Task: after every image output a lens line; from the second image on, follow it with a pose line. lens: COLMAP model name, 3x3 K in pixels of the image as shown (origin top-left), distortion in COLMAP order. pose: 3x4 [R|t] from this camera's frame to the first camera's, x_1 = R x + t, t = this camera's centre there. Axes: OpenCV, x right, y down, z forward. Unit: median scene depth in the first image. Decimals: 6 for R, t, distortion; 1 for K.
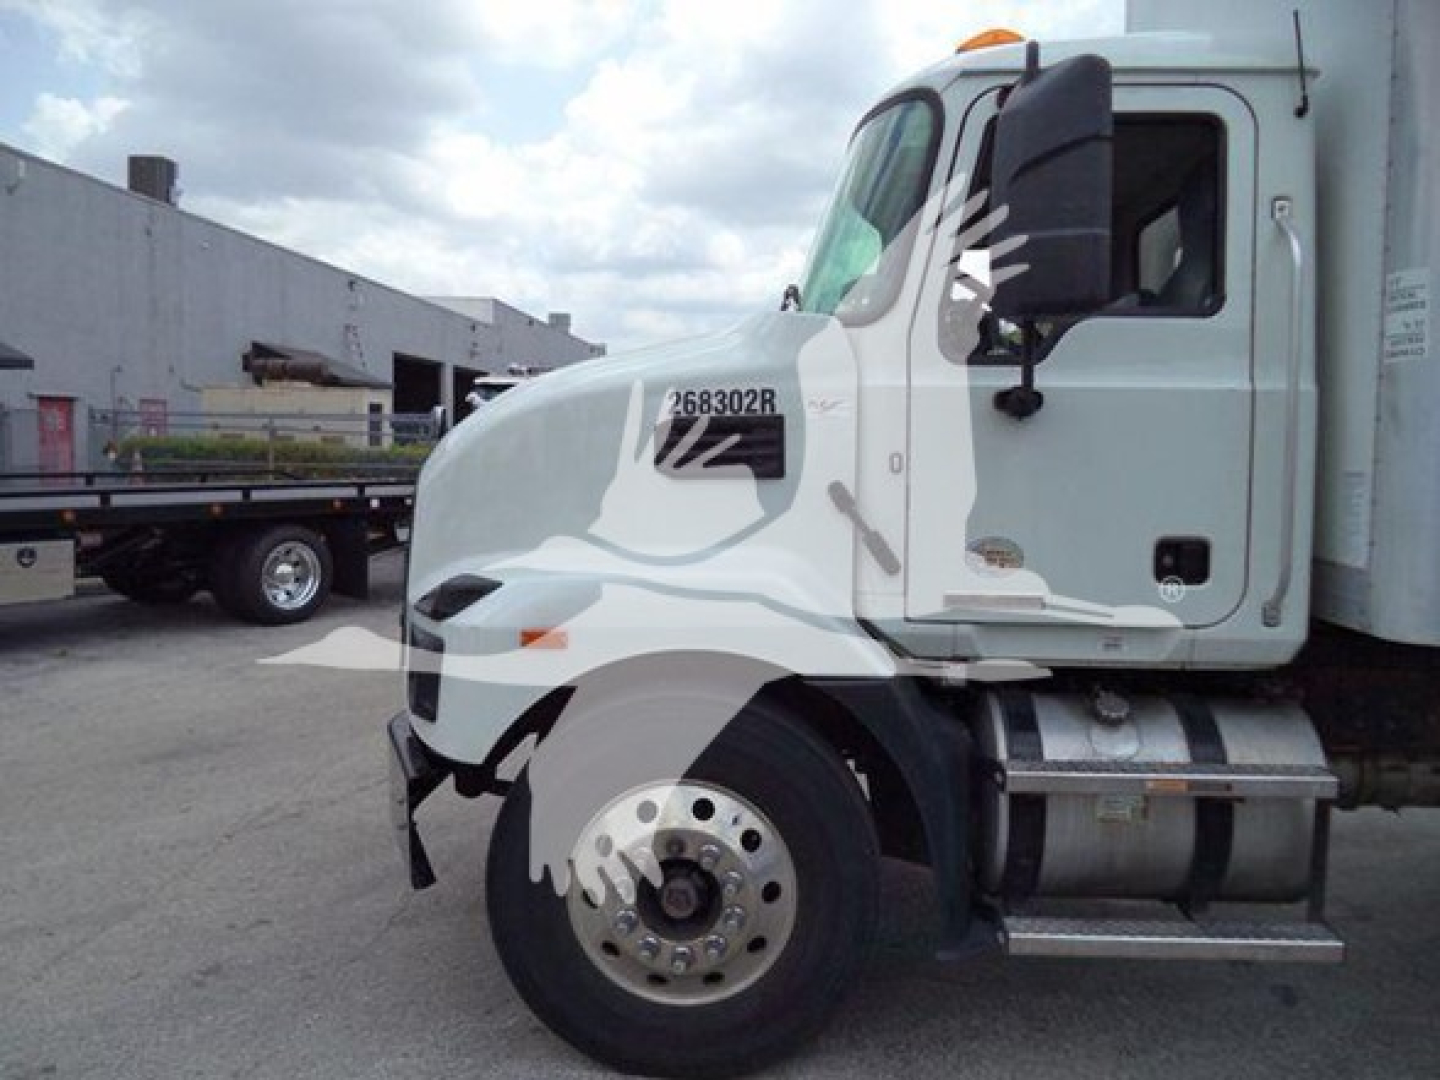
lens RADIAL K [[1155.9, 0, 718.9], [0, 1155.9, 542.1], [0, 0, 1]] dist [-0.001131, -0.004446]
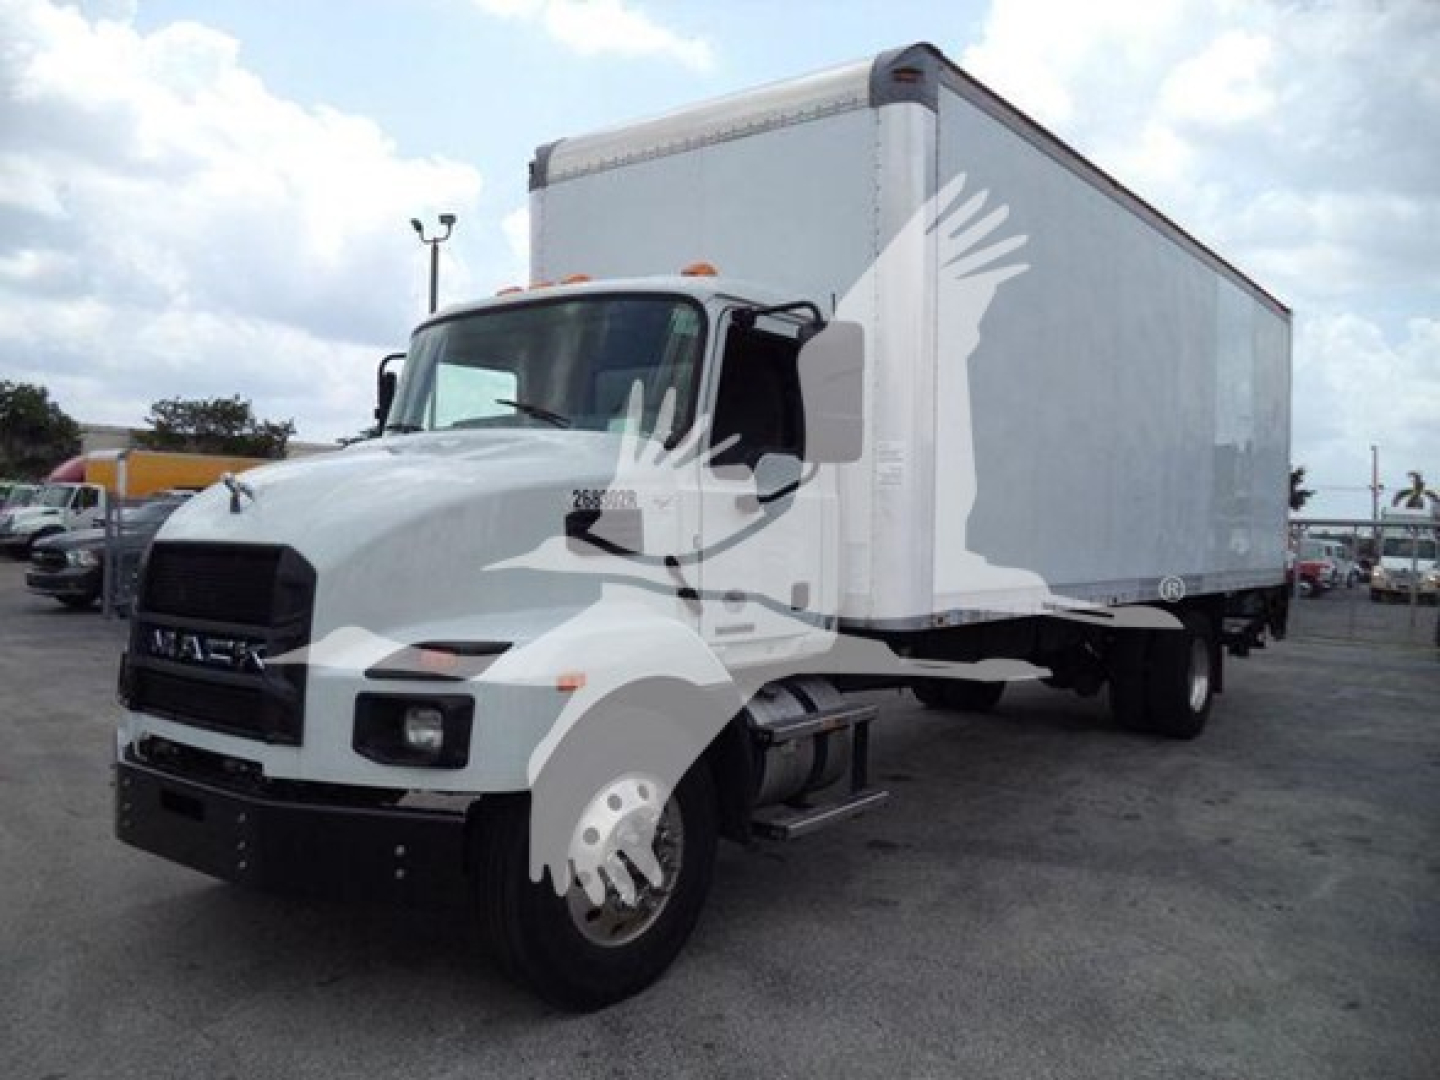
lens RADIAL K [[1155.9, 0, 717.2], [0, 1155.9, 538.9], [0, 0, 1]] dist [-0.001131, -0.004446]
pose [[0.579716, -0.011448, 0.814738, -1.075031], [0.049868, 0.998525, -0.021453, -0.038689], [-0.813291, 0.053066, 0.579432, 0.103107]]
